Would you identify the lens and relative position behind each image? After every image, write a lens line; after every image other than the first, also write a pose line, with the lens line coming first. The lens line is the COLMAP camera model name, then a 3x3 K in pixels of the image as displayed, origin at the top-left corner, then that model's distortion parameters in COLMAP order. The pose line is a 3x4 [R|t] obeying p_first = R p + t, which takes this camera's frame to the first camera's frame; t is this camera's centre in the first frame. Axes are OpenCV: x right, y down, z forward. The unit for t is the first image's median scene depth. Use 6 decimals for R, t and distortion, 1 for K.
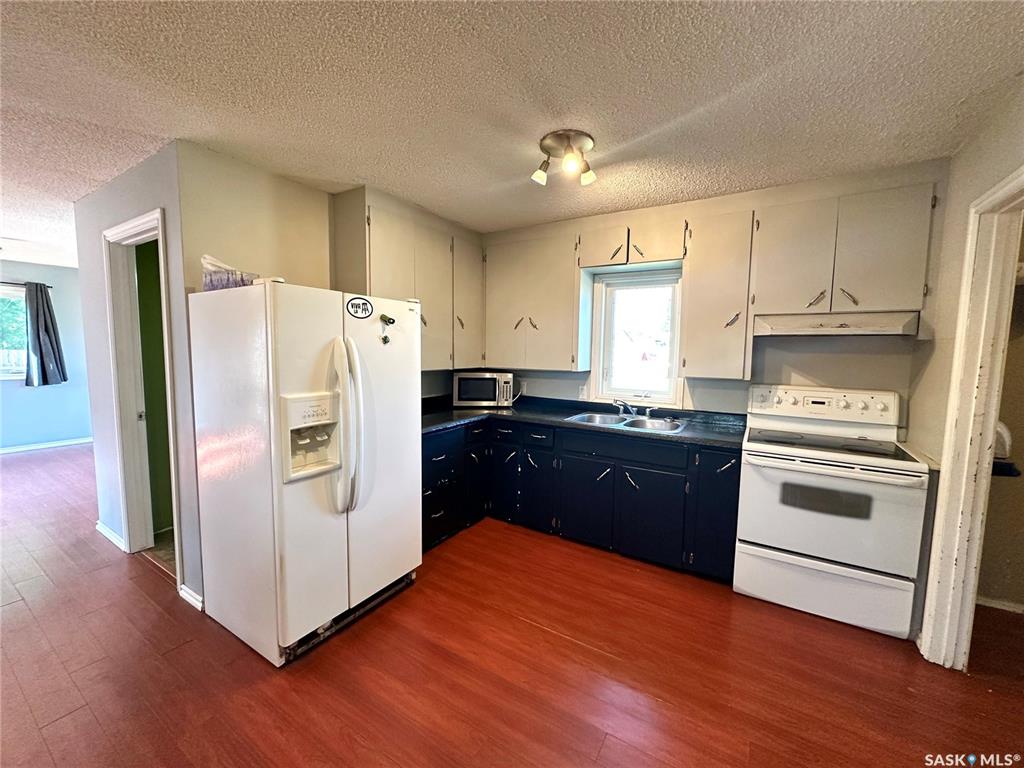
lens RADIAL K [[406.7, 0, 508.1], [0, 406.7, 385.7], [0, 0, 1]] dist [-0.000354, 0.000449]
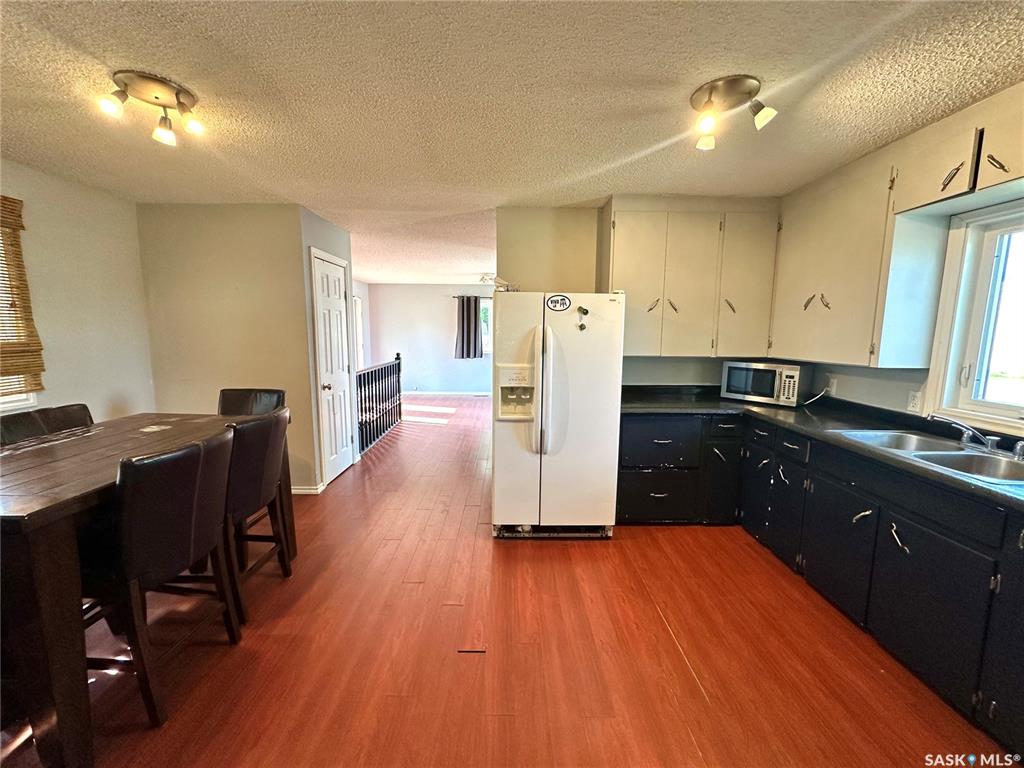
lens RADIAL K [[406.7, 0, 510.5], [0, 406.7, 385.2], [0, 0, 1]] dist [-0.000354, 0.000449]
pose [[0.539671, 0.101566, -0.835727, 0.516797], [-0.078707, 0.994435, 0.070028, -0.005725], [0.838188, 0.027985, 0.544662, 0.126519]]
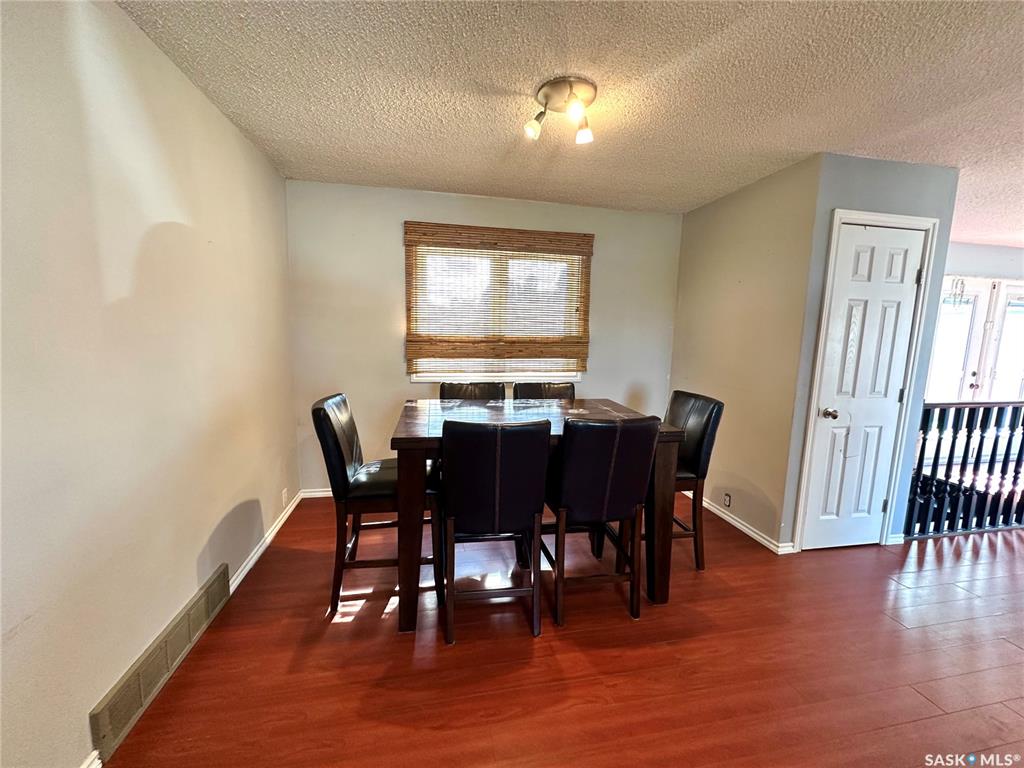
lens RADIAL K [[406.7, 0, 511.7], [0, 406.7, 383.5], [0, 0, 1]] dist [-0.000354, 0.000449]
pose [[-0.721798, 0.056268, -0.689813, 0.191781], [-0.101479, 0.977314, 0.185904, -0.023774], [0.684624, 0.204187, -0.699713, 0.513131]]
